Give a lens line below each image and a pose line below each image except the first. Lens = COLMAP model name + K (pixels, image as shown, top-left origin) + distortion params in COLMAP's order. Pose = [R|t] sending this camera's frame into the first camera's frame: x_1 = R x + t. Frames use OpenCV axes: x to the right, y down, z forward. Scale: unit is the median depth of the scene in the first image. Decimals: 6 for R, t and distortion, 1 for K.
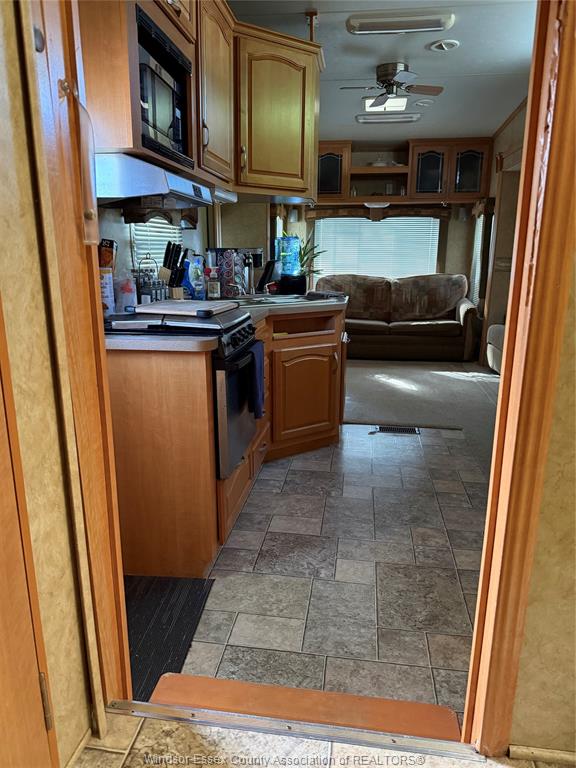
lens RADIAL K [[550.4, 0, 285.6], [0, 550.4, 384.9], [0, 0, 1]] dist [0.056436, -0.075583]
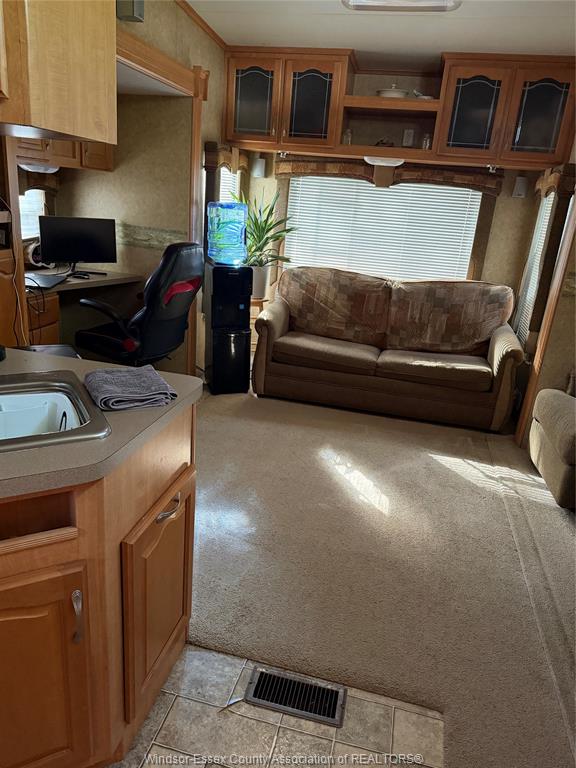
lens RADIAL K [[550.4, 0, 285.6], [0, 550.4, 384.9], [0, 0, 1]] dist [0.056436, -0.075583]
pose [[0.993234, 0.100900, -0.057494, 0.116936], [-0.095782, 0.991704, 0.085729, -0.117800], [0.065667, -0.079642, 0.994658, 0.349046]]
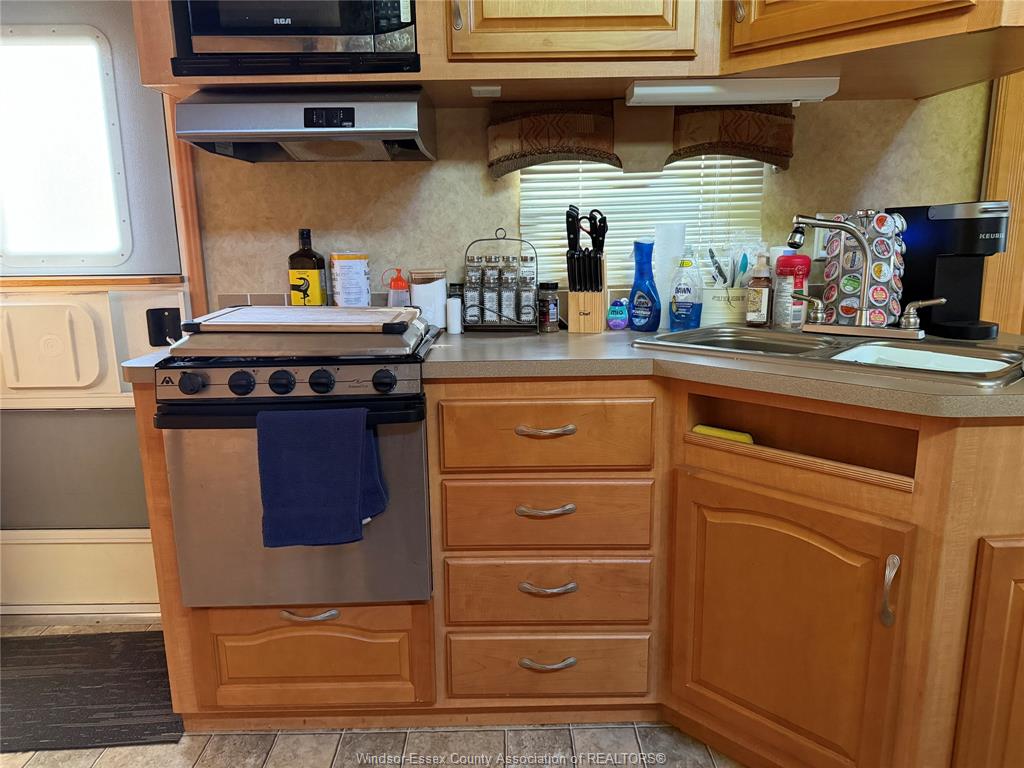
lens RADIAL K [[733.9, 0, 512.0], [0, 733.9, 384.0], [0, 0, 1]] dist [0.056436, -0.075583]
pose [[0.146742, 0.194159, -0.969932, 0.214938], [-0.230992, 0.960163, 0.157256, -0.082166], [0.961826, 0.200970, 0.185746, 0.372171]]
